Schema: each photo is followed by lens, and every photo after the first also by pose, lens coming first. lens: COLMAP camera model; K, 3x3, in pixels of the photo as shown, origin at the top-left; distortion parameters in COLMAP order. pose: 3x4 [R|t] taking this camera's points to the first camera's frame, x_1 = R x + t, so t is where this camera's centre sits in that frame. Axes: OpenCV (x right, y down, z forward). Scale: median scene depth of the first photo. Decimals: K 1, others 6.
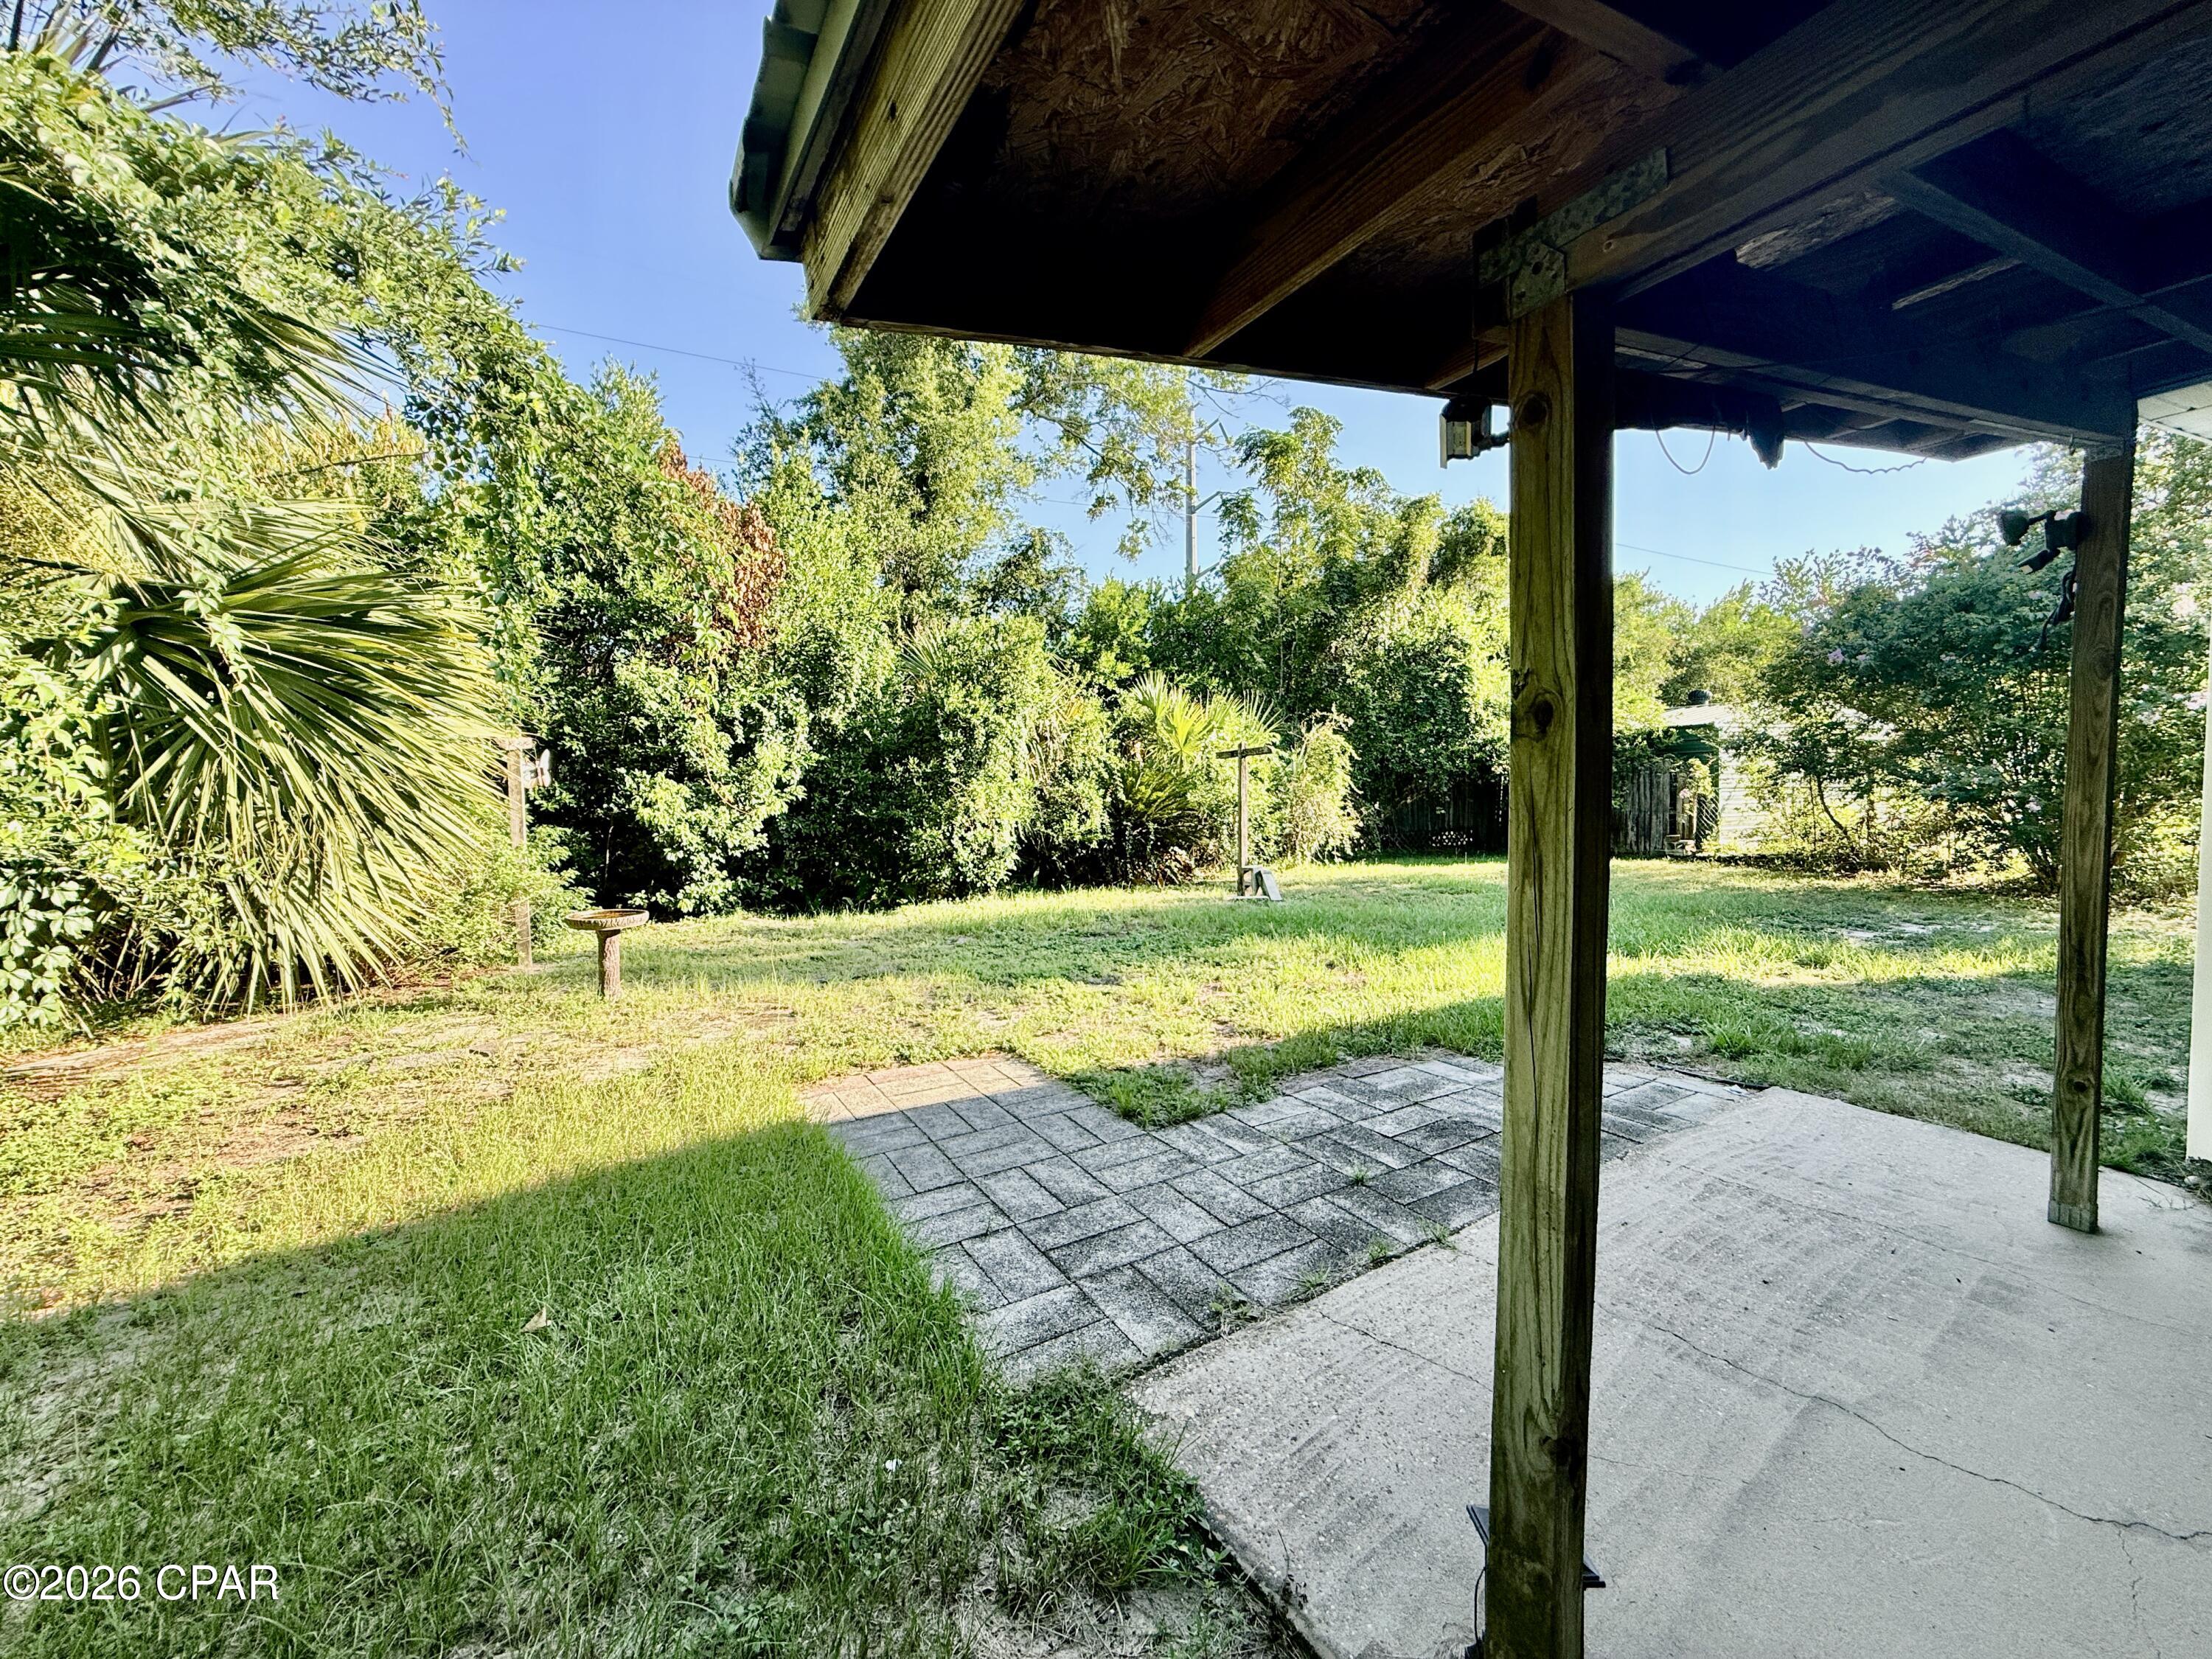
lens RADIAL K [[876.3, 0, 1104.2], [0, 876.3, 822.2], [0, 0, 1]] dist [-0.008528, 0.001010]
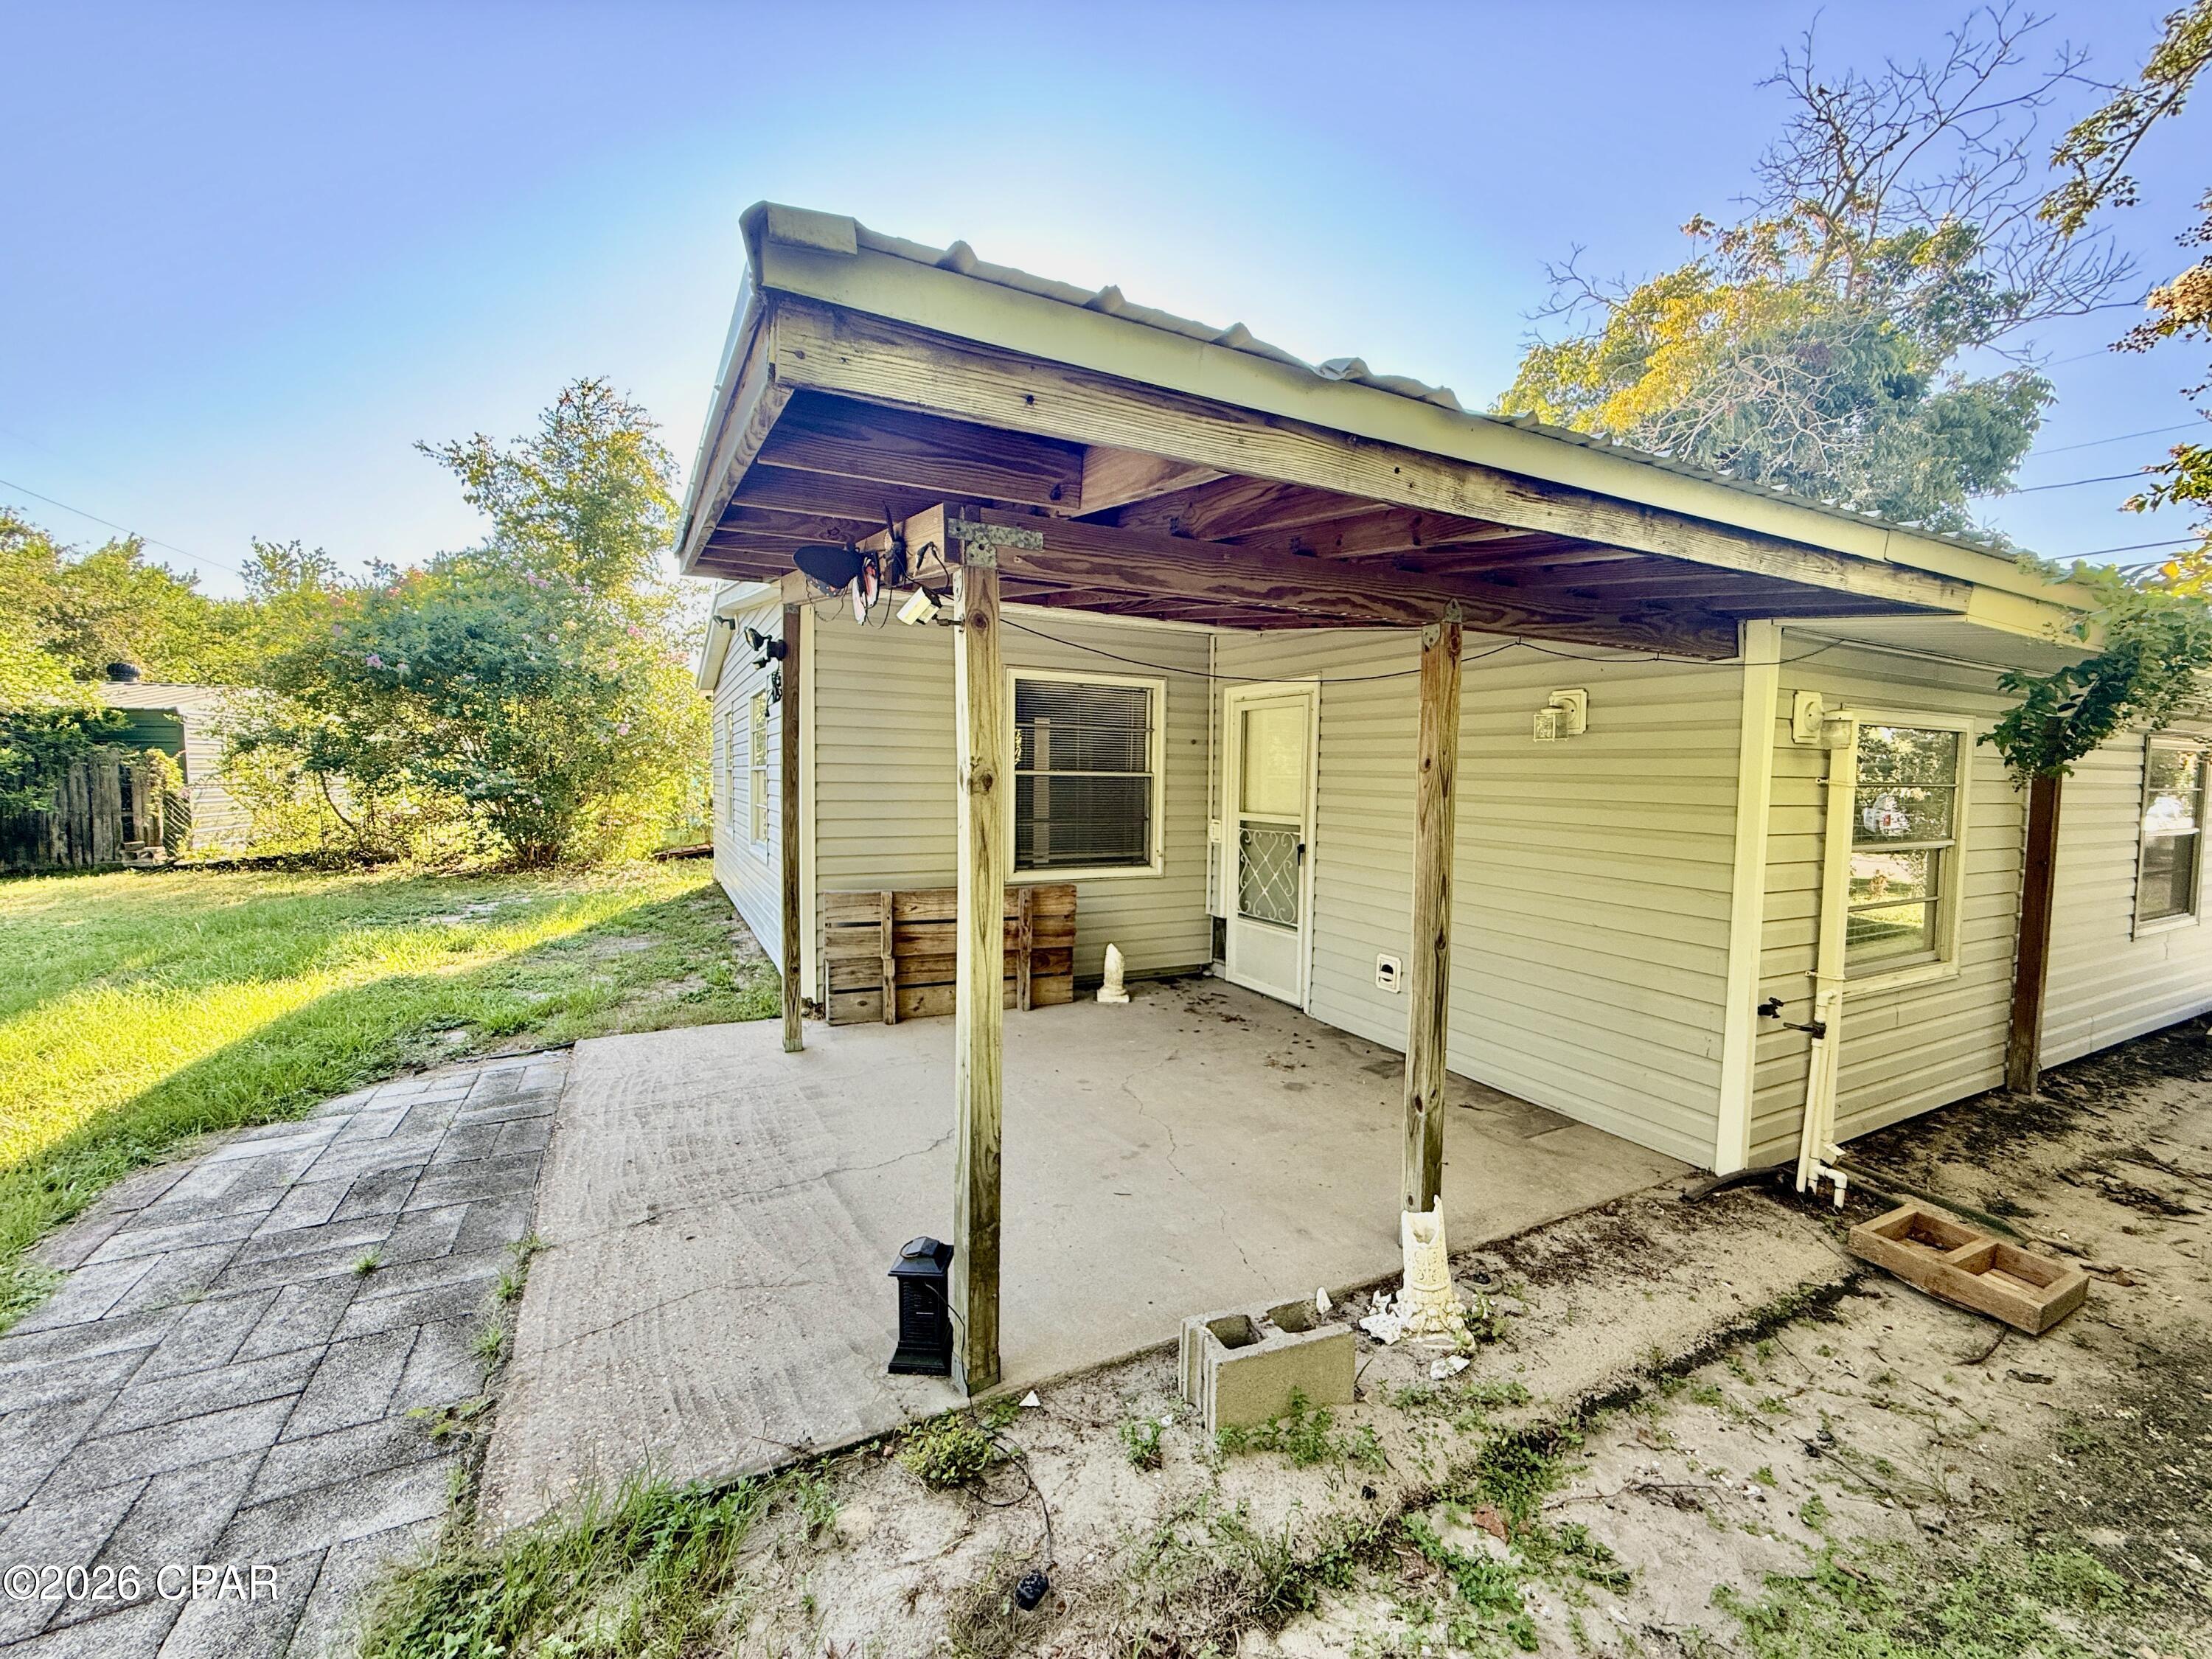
lens RADIAL K [[876.3, 0, 1101.3], [0, 876.3, 830.1], [0, 0, 1]] dist [-0.008528, 0.001010]
pose [[0.063199, -0.050130, 0.996741, -0.370248], [0.031336, 0.998345, 0.048224, -0.027362], [-0.997509, 0.028187, 0.064665, 0.166006]]
